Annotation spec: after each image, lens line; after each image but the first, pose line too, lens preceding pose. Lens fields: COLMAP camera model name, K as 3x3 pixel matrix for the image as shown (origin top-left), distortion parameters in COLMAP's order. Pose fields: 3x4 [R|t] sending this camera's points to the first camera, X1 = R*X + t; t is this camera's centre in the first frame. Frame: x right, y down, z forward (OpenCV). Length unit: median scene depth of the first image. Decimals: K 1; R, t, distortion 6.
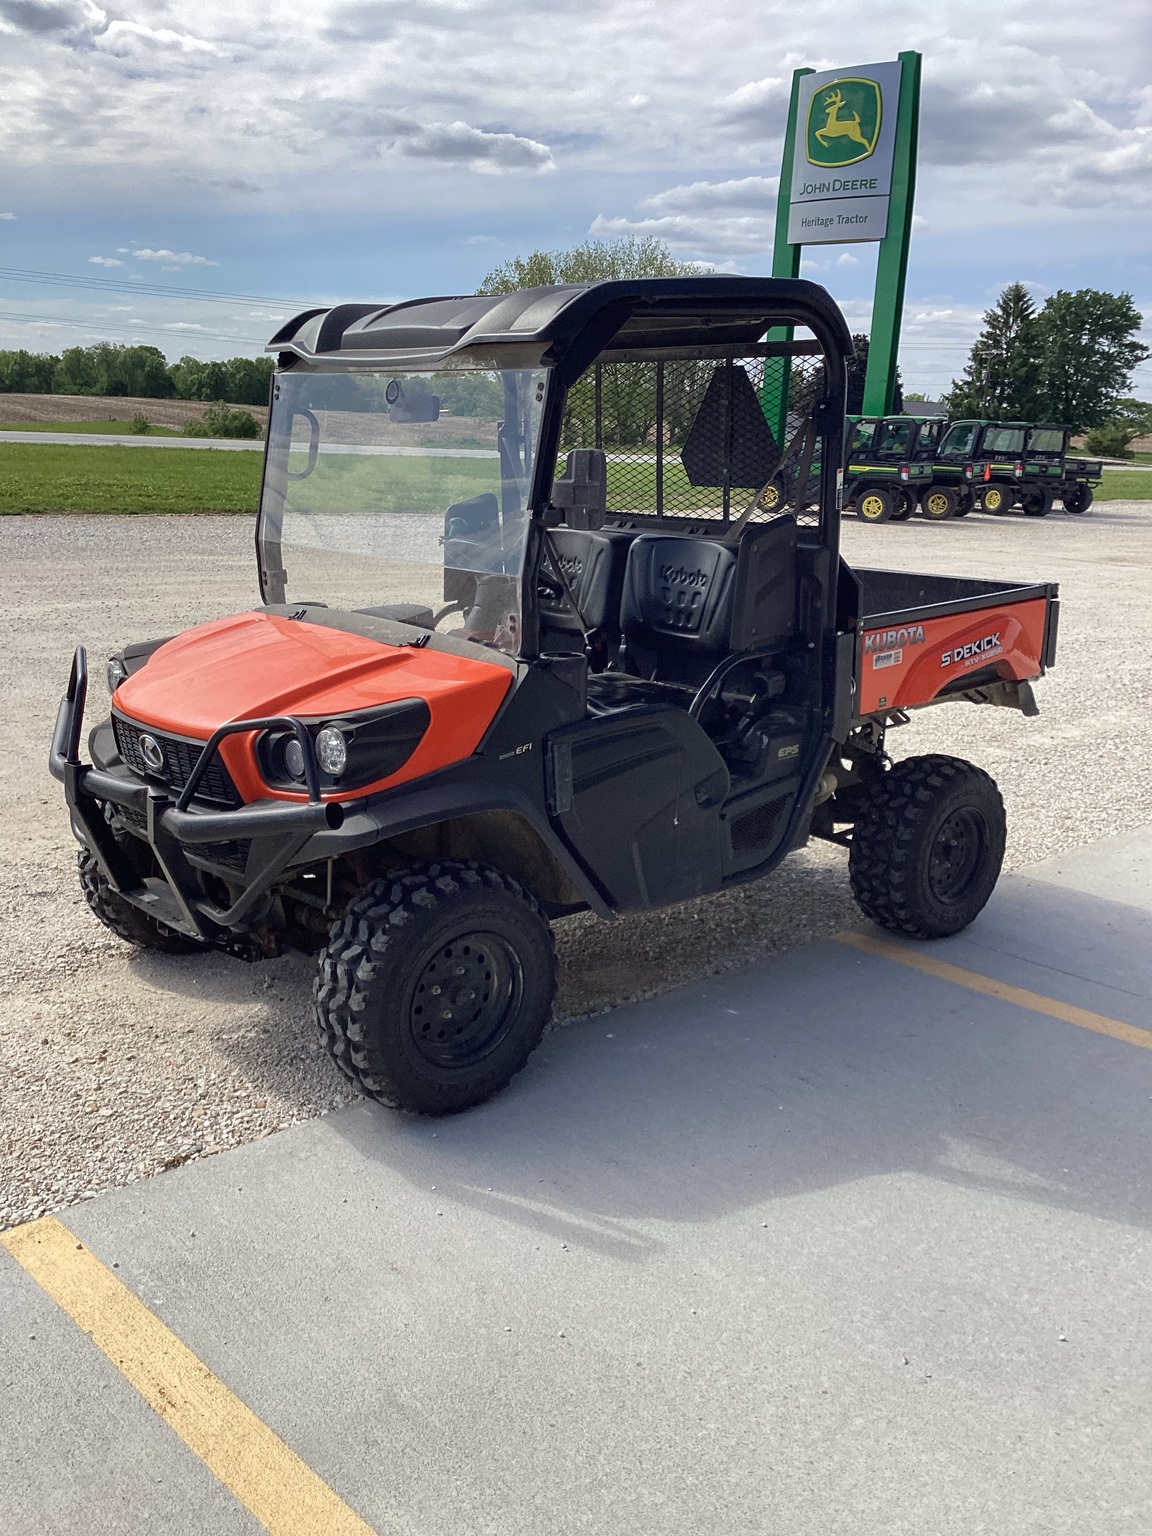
lens RADIAL K [[1379.0, 0, 576.0], [0, 1379.0, 768.0], [0, 0, 1]] dist [0.132573, -0.253579]
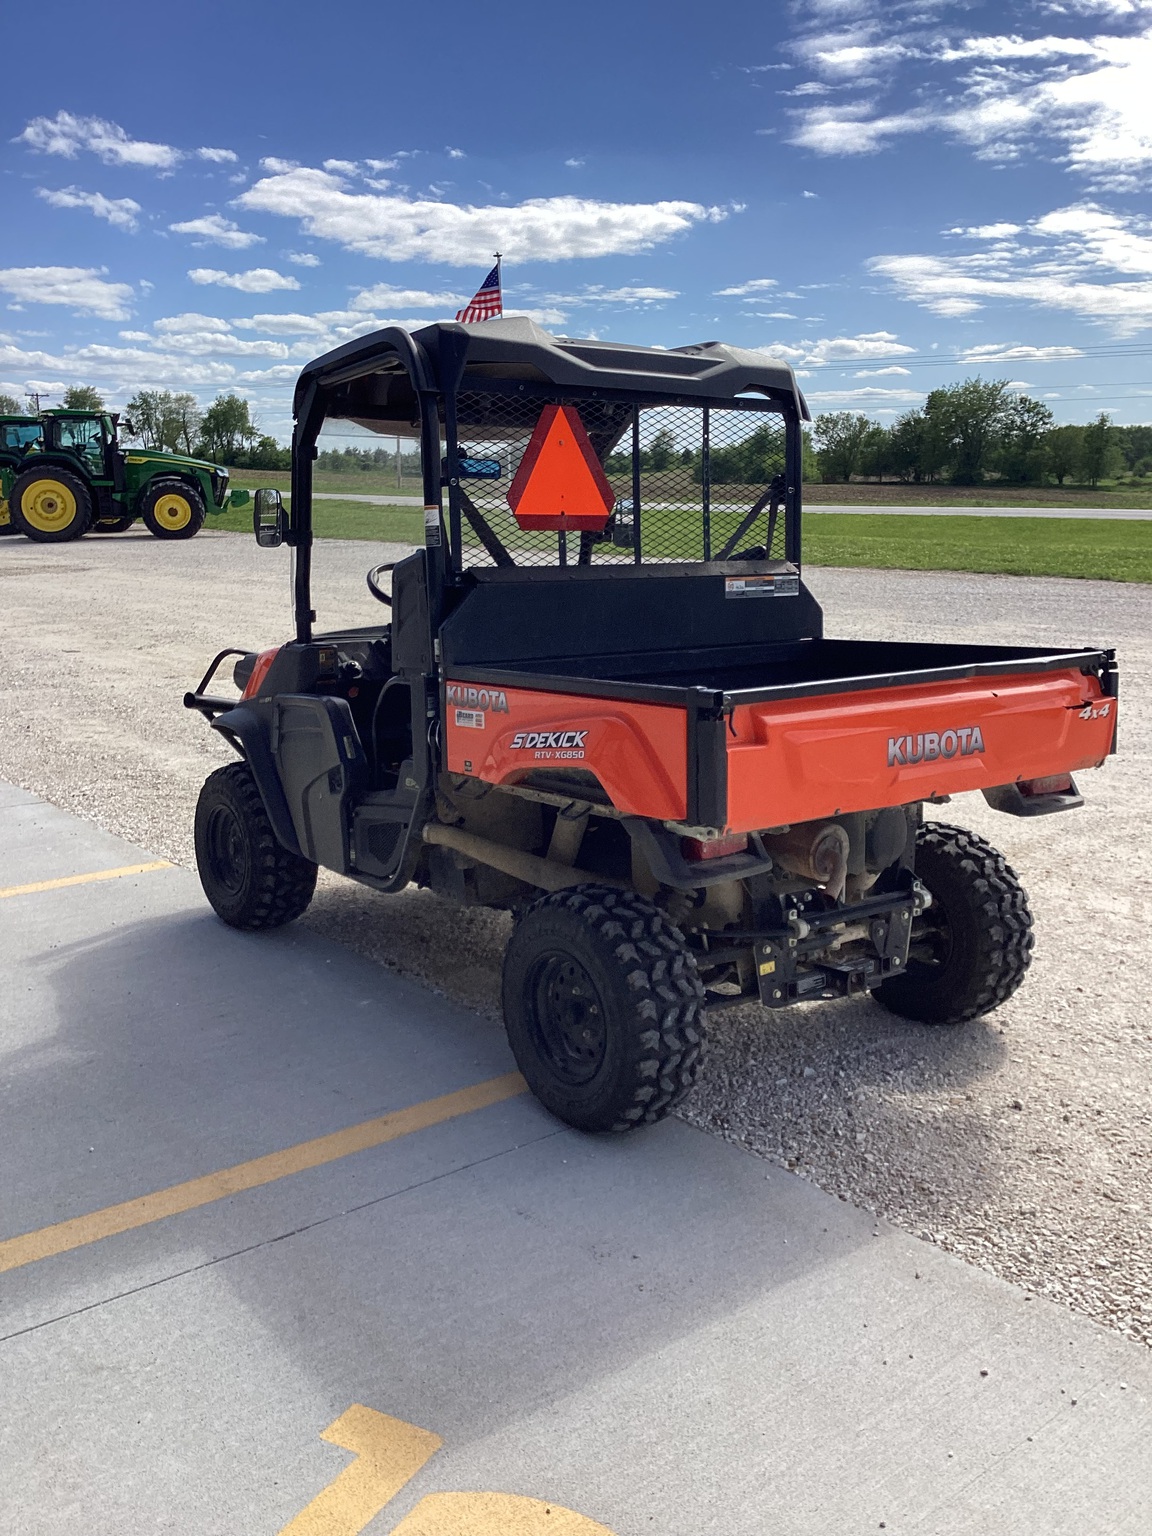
lens RADIAL K [[1375.6, 0, 563.6], [0, 1375.6, 761.8], [0, 0, 1]] dist [0.122115, -0.259253]
pose [[-0.062866, 0.160047, -0.985105, 1.087158], [-0.243585, 0.954747, 0.170660, -0.215953], [0.967840, 0.250686, -0.021036, 1.075564]]
